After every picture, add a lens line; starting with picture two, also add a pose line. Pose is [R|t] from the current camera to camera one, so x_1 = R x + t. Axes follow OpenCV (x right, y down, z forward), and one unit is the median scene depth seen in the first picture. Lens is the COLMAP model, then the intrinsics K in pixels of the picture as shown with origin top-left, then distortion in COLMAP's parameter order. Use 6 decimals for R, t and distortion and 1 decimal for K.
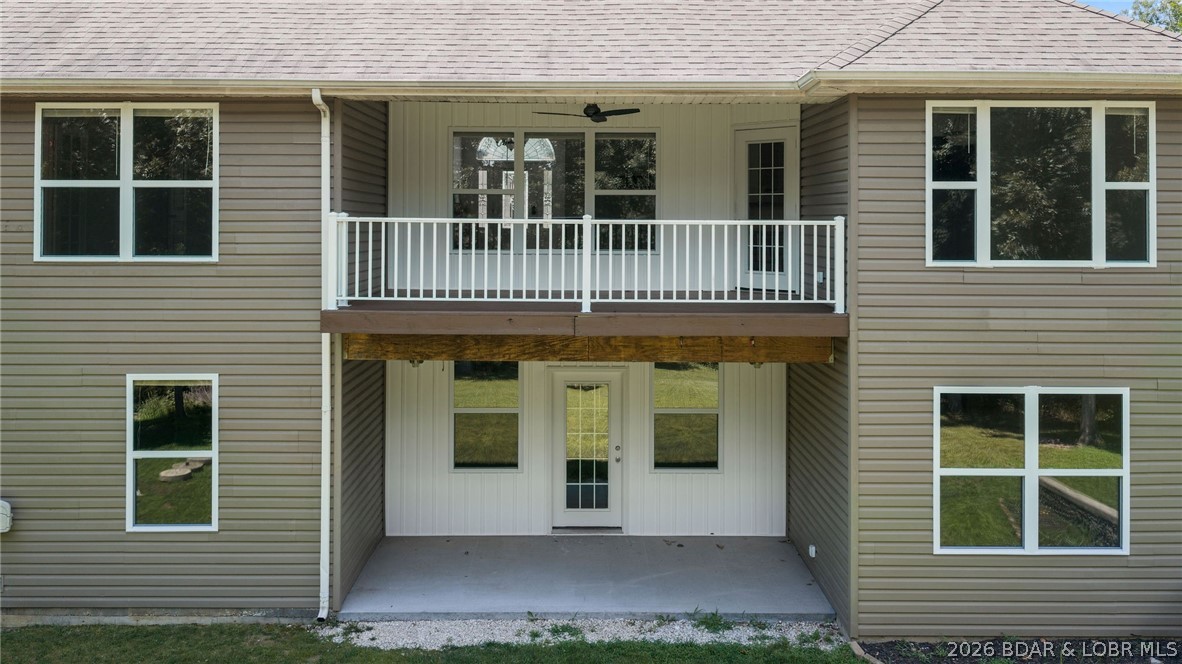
lens RADIAL K [[903.1, 0, 594.0], [0, 903.1, 297.8], [0, 0, 1]] dist [0.011878, -0.020190]
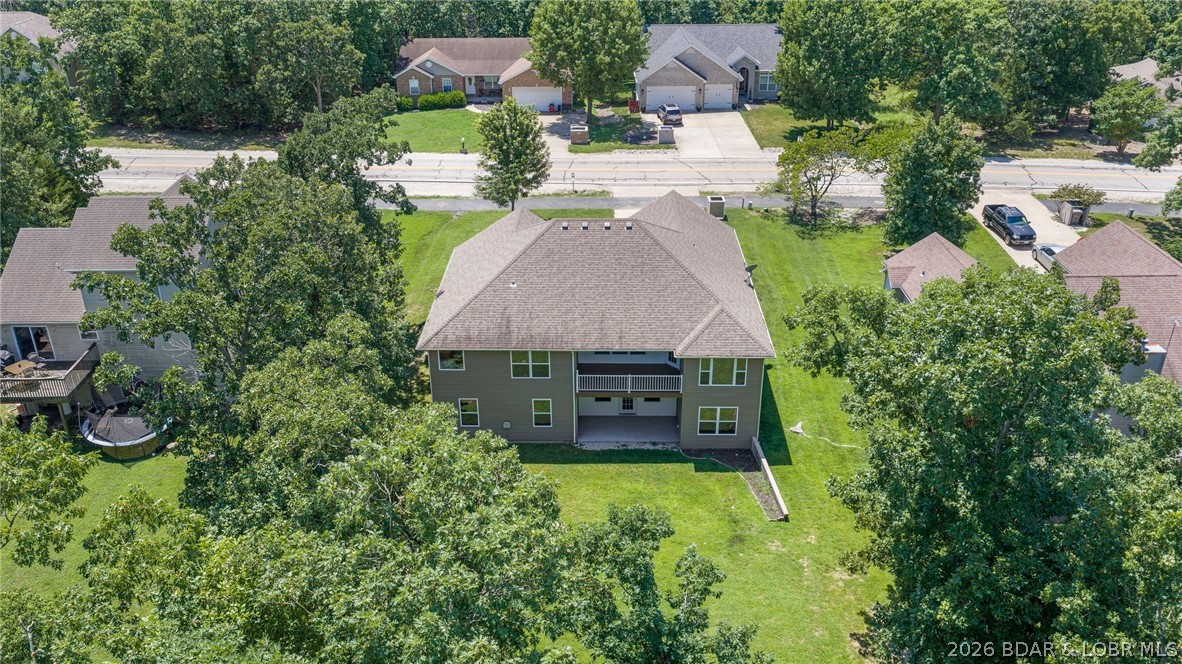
lens RADIAL K [[982.5, 0, 588.6], [0, 982.5, 331.0], [0, 0, 1]] dist [0.021036, -0.040468]
pose [[0.999732, 0.002271, -0.023052, -0.103240], [0.008709, 0.885315, 0.464909, -2.669574], [0.021464, -0.464985, 0.885058, -3.450619]]
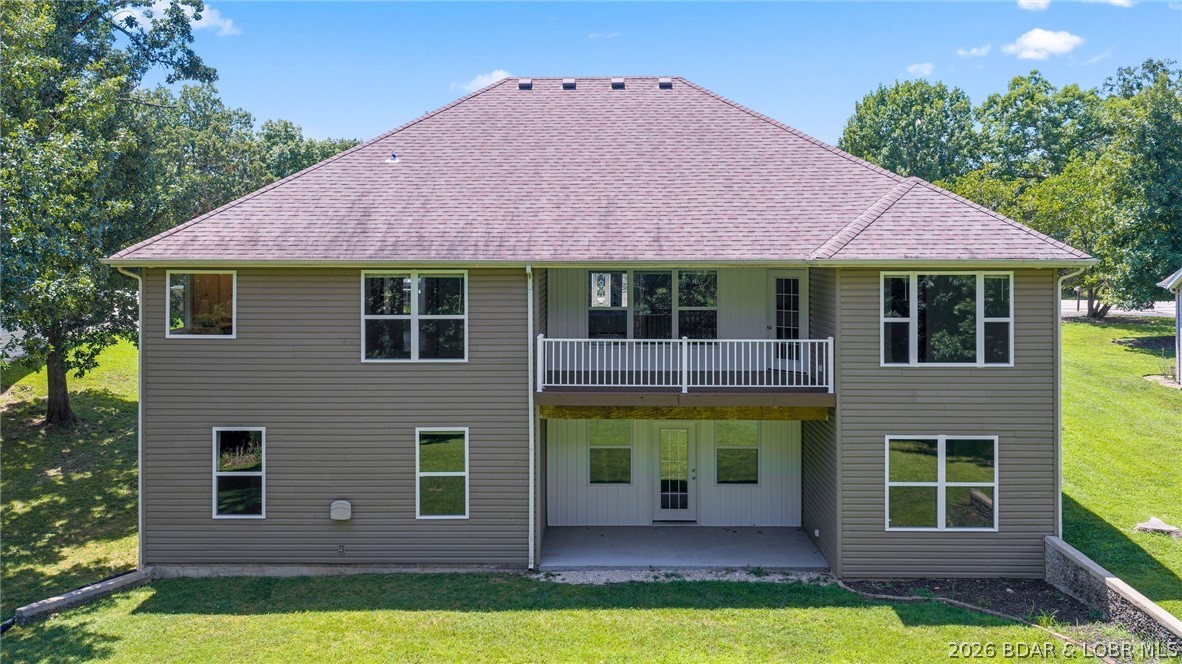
lens RADIAL K [[903.1, 0, 588.0], [0, 903.1, 327.2], [0, 0, 1]] dist [0.011878, -0.020190]
pose [[0.999667, -0.004552, -0.025415, -0.145785], [0.004682, 0.999976, 0.005037, -0.116620], [0.025391, -0.005154, 0.999664, -0.724889]]
